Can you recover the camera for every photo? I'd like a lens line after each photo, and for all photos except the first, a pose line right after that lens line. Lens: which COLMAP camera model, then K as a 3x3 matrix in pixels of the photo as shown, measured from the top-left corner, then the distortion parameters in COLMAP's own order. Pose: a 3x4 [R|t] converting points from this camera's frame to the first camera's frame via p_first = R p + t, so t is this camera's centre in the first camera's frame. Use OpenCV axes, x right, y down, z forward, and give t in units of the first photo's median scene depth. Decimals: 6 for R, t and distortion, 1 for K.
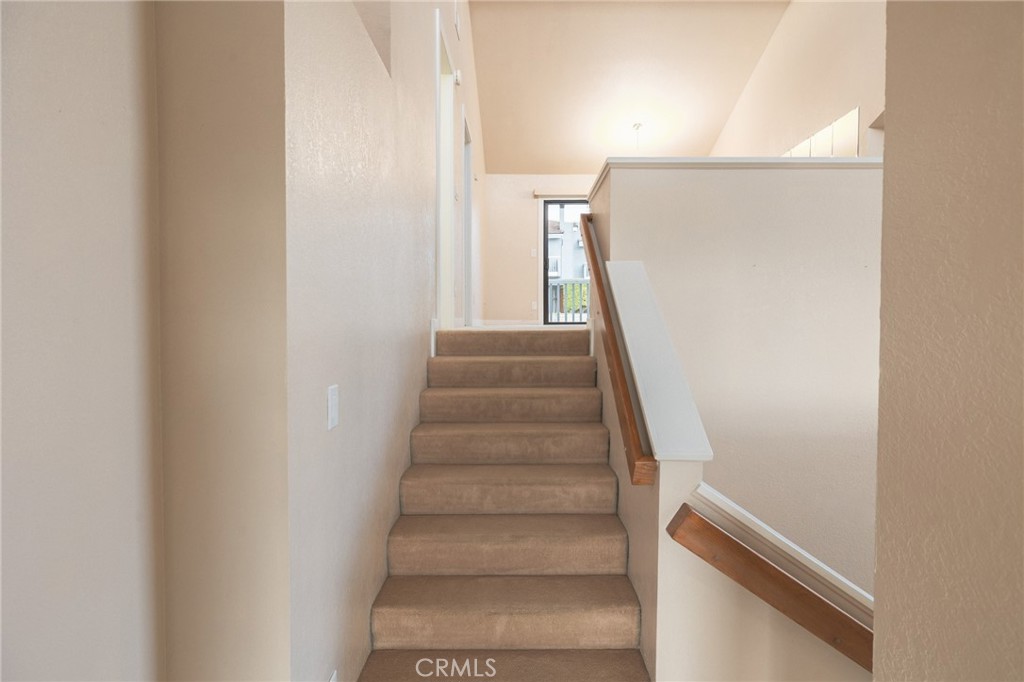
lens RADIAL K [[566.3, 0, 510.1], [0, 566.3, 341.5], [0, 0, 1]] dist [-0.001929, -0.001941]
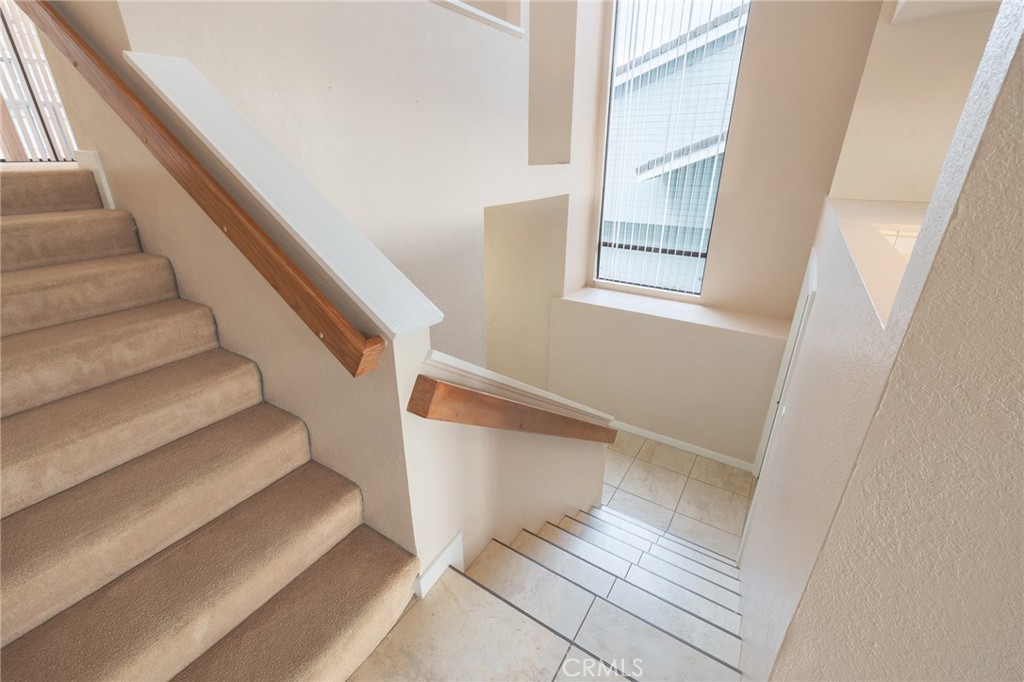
lens RADIAL K [[429.6, 0, 509.6], [0, 429.6, 339.2], [0, 0, 1]] dist [0.002295, -0.000431]
pose [[0.538111, -0.326087, 0.777241, -0.085124], [0.030807, 0.929125, 0.368480, -0.008192], [-0.842311, -0.174339, 0.510018, 0.377586]]
